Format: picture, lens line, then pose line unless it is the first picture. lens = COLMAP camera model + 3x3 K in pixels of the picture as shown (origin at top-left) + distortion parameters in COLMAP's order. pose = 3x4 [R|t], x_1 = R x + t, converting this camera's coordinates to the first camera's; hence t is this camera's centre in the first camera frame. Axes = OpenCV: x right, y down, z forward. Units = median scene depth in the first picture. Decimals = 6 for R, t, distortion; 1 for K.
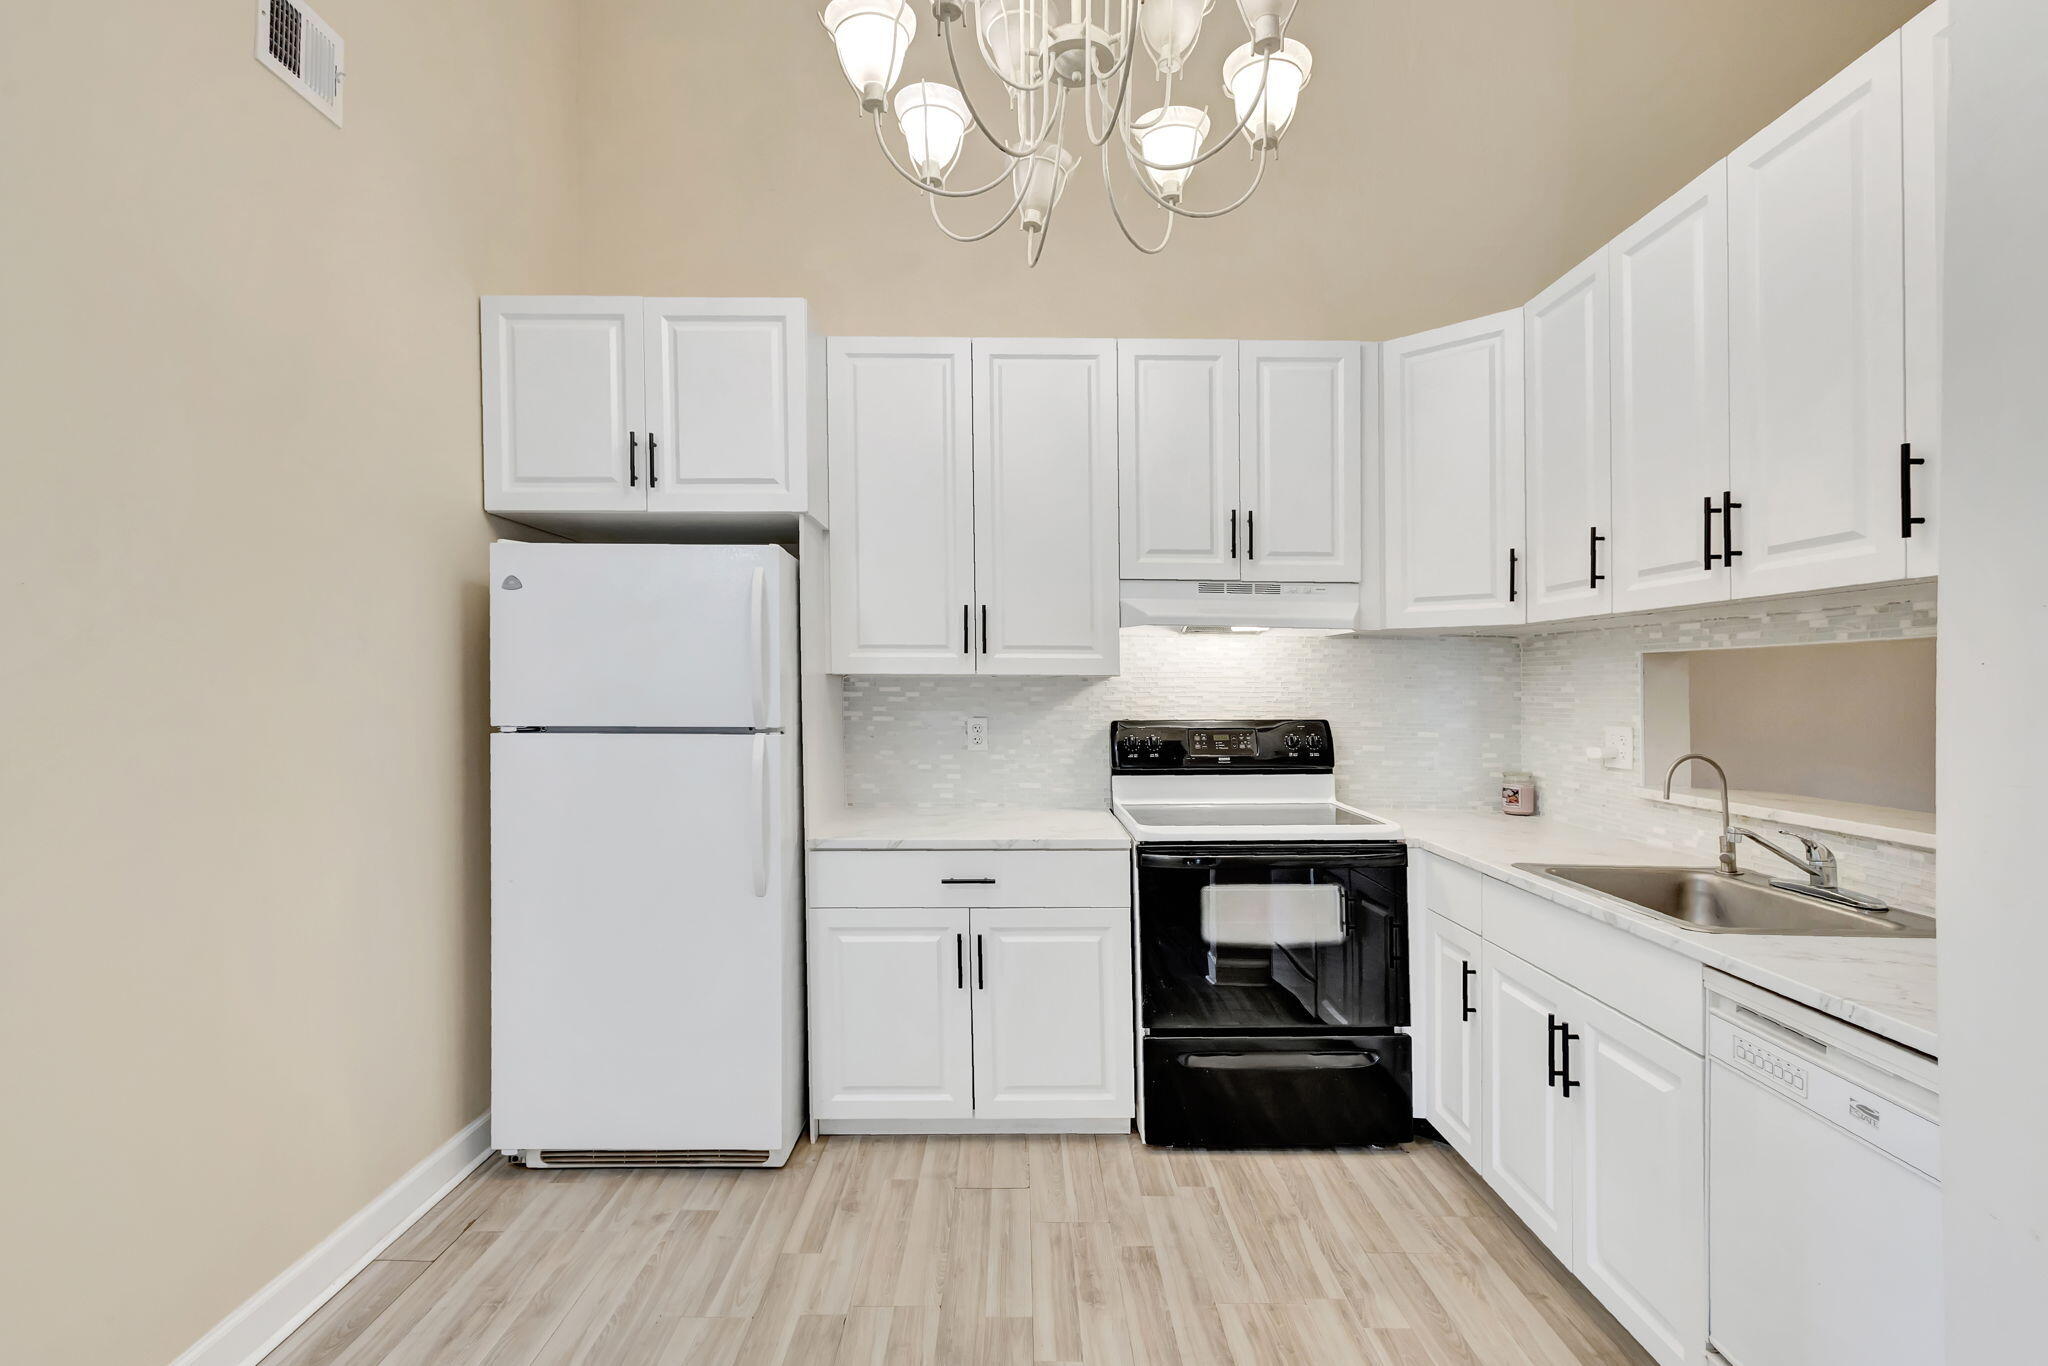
lens RADIAL K [[916.8, 0, 970.4], [0, 916.8, 702.4], [0, 0, 1]] dist [-0.002336, -0.000094]
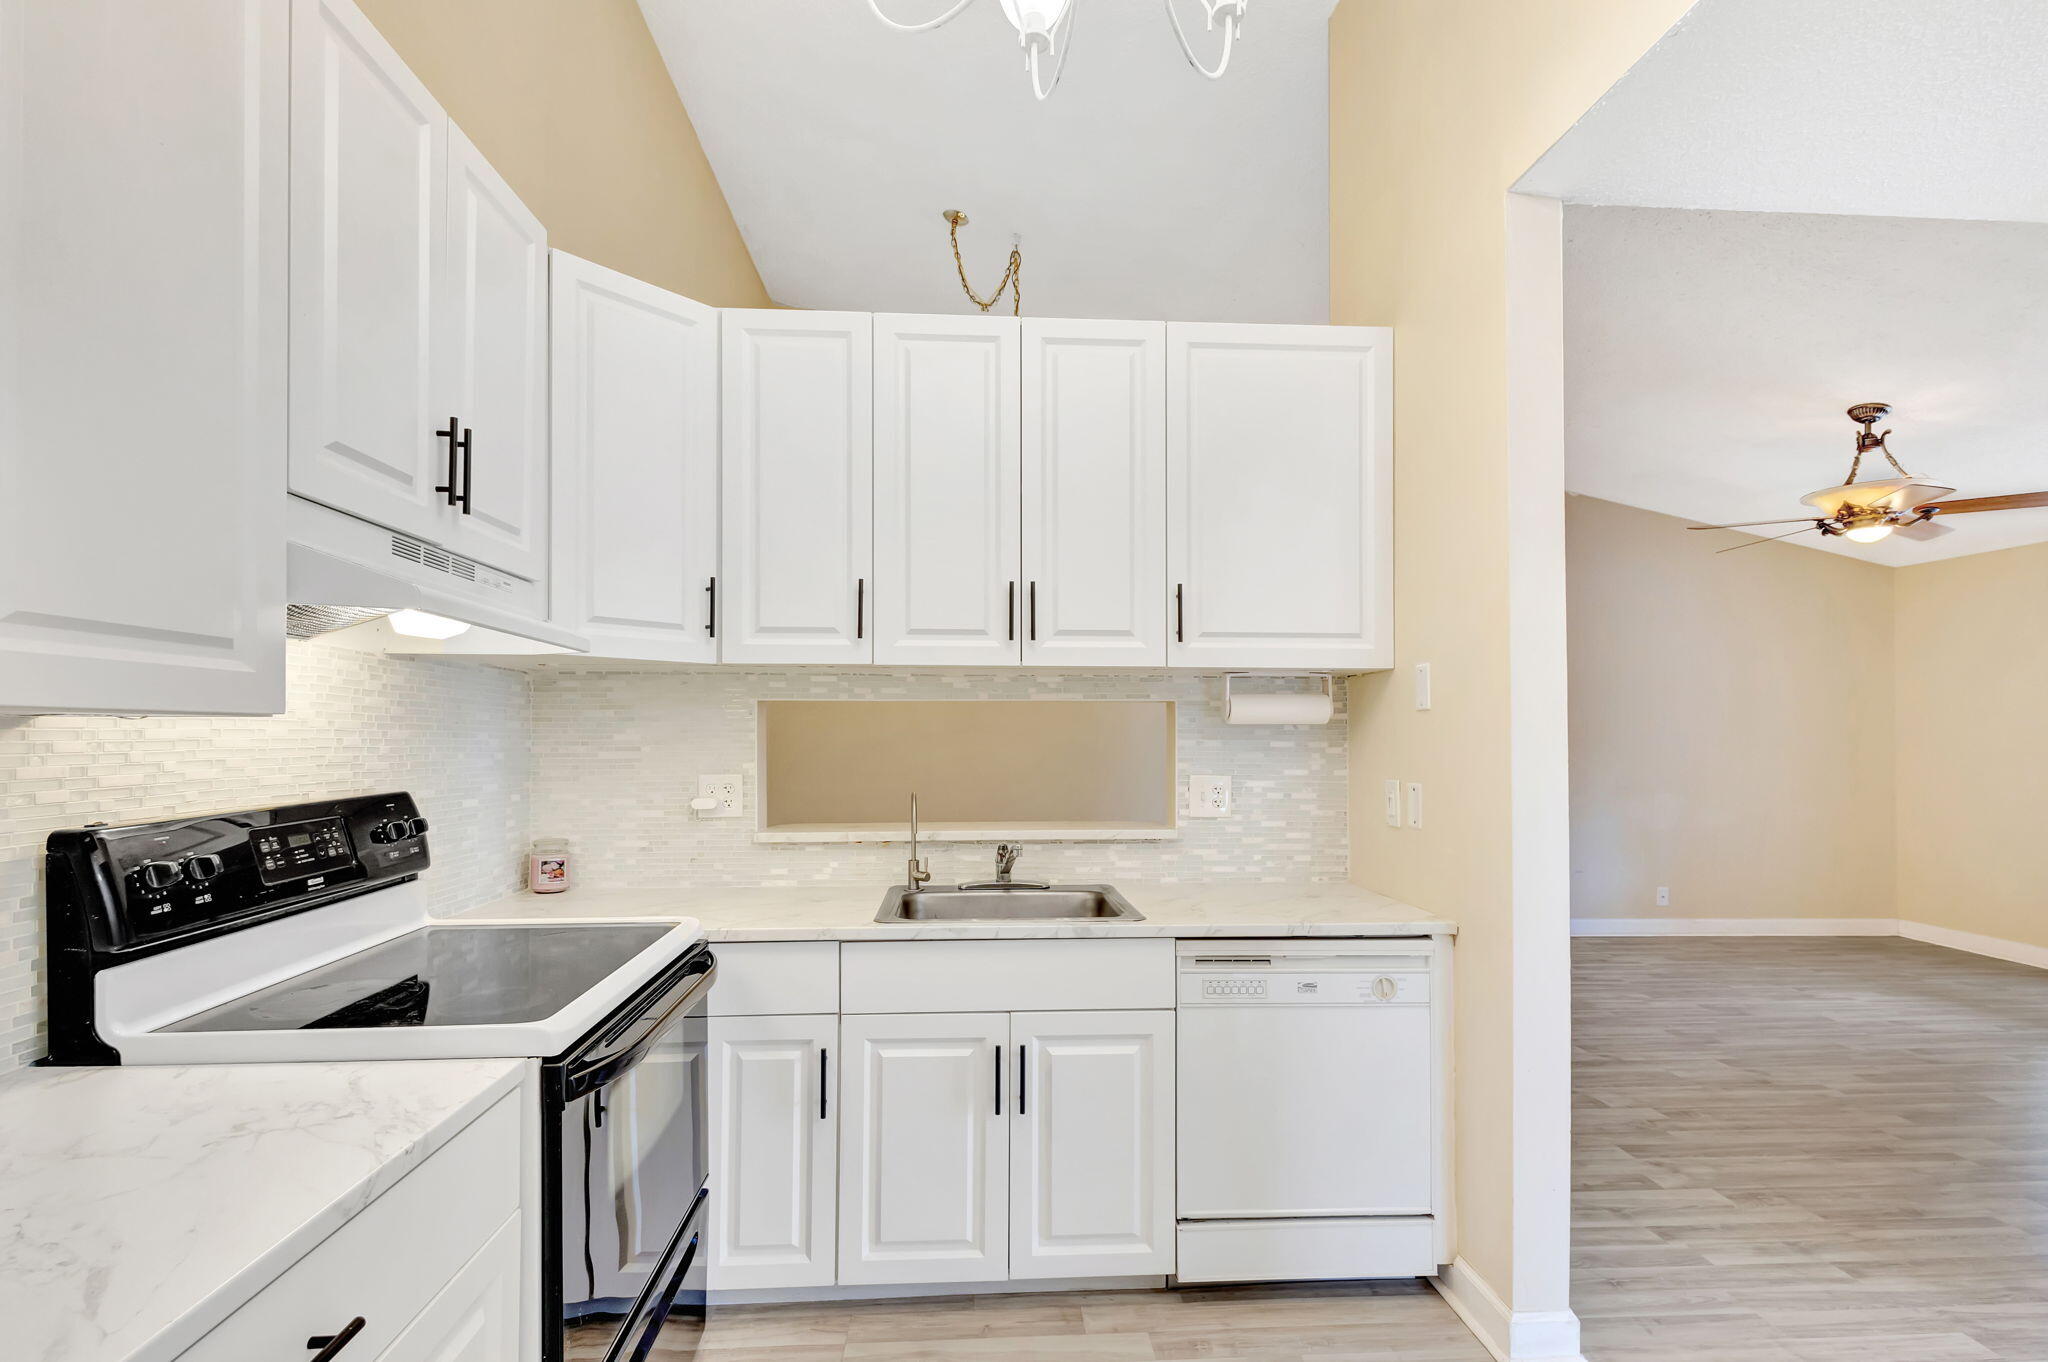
lens RADIAL K [[968.5, 0, 1022.1], [0, 968.5, 715.2], [0, 0, 1]] dist [0.020328, -0.006052]
pose [[-0.089597, 0.010577, 0.995922, -0.347085], [0.017897, 0.999799, -0.009008, -0.021455], [-0.995817, 0.017017, -0.089768, 0.758041]]
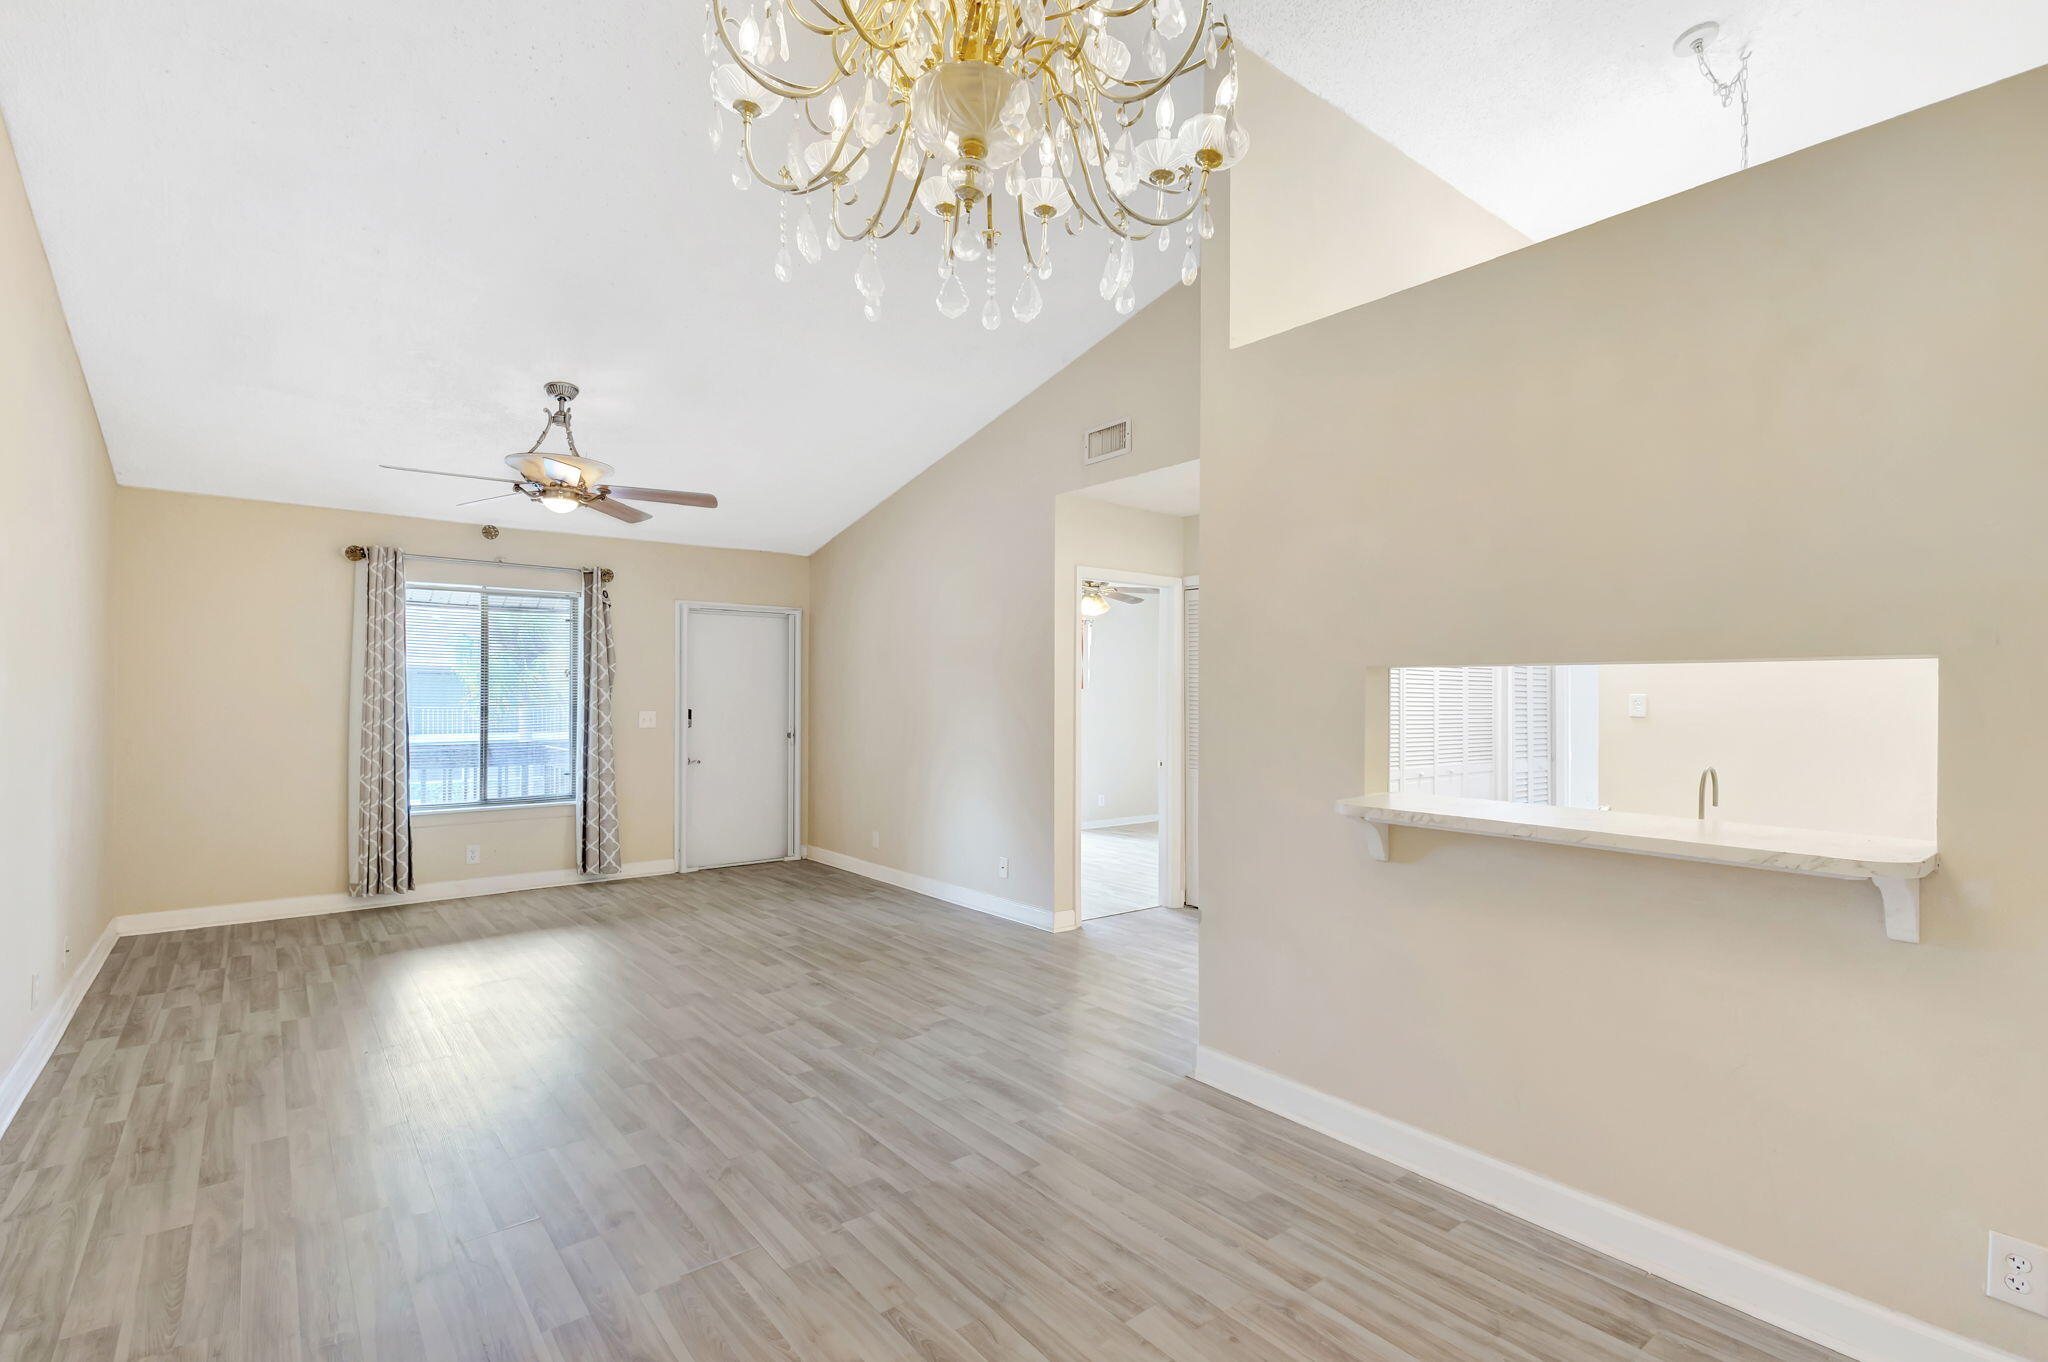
lens RADIAL K [[951.3, 0, 1024.1], [0, 951.3, 702.6], [0, 0, 1]] dist [0.014174, -0.001088]
pose [[-0.770318, -0.006316, -0.637628, 1.727146], [-0.024155, 0.999522, 0.019281, -0.016560], [0.637202, 0.030254, -0.770103, 1.060745]]
